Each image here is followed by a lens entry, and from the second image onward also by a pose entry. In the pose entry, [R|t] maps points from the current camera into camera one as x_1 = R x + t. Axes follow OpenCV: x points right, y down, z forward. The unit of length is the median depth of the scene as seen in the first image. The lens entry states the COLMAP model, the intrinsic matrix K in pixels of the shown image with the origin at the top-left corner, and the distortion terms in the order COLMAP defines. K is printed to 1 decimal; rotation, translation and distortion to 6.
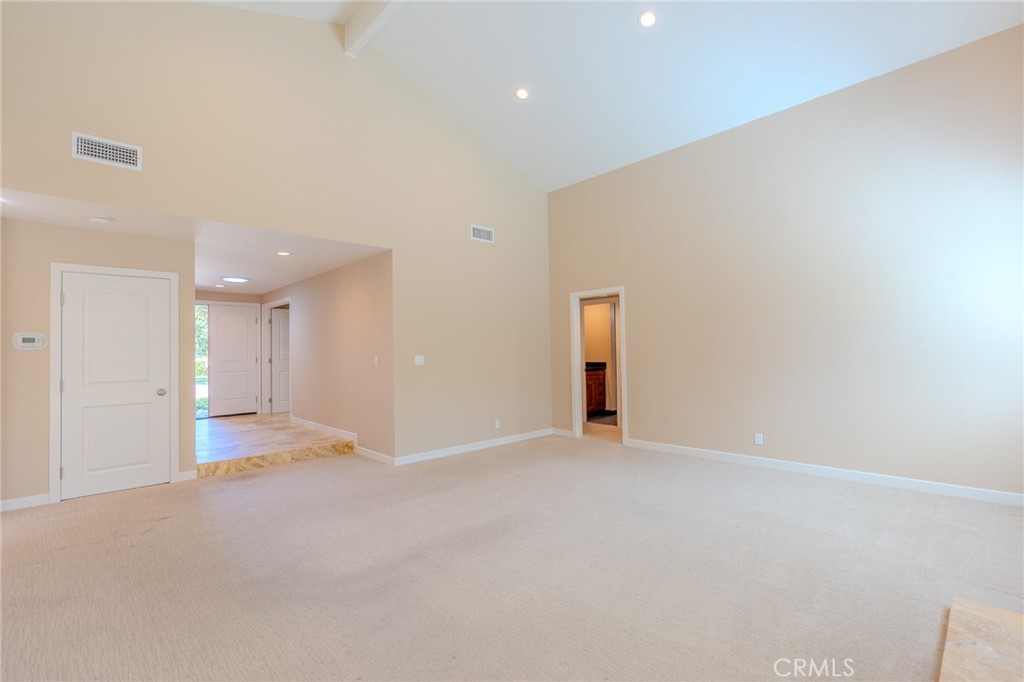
lens RADIAL K [[454.0, 0, 516.2], [0, 454.0, 342.2], [0, 0, 1]] dist [-0.006017, 0.002143]
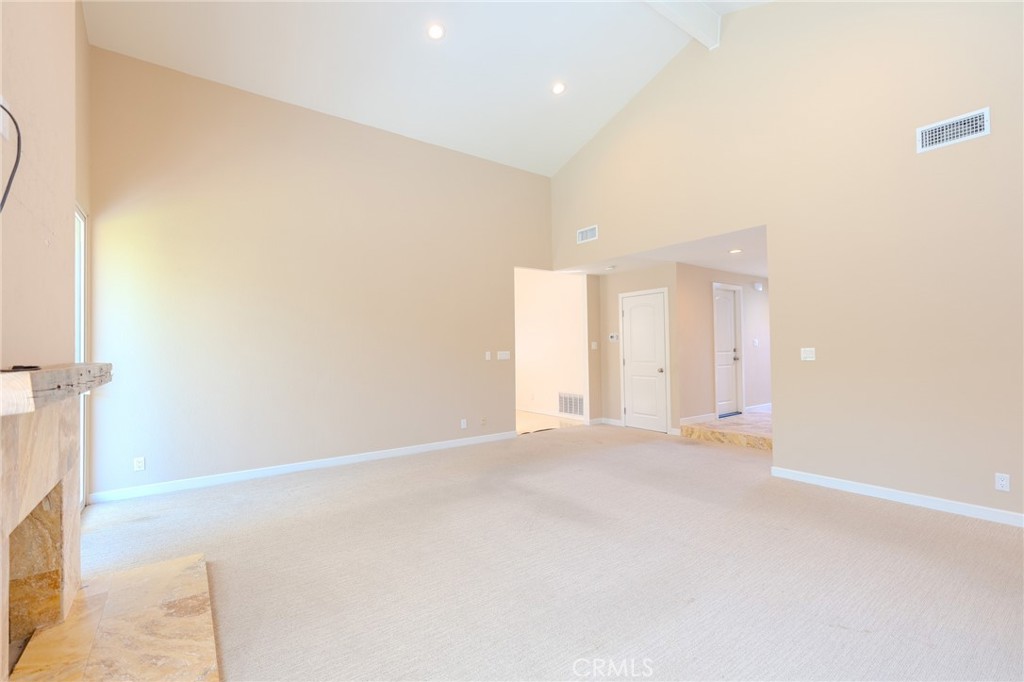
lens RADIAL K [[454.0, 0, 515.9], [0, 454.0, 342.8], [0, 0, 1]] dist [-0.006017, 0.002143]
pose [[-0.118179, 0.005336, -0.992978, 0.659871], [0.034121, 0.999417, 0.001309, 0.003002], [0.992406, -0.033726, -0.118292, 0.638929]]
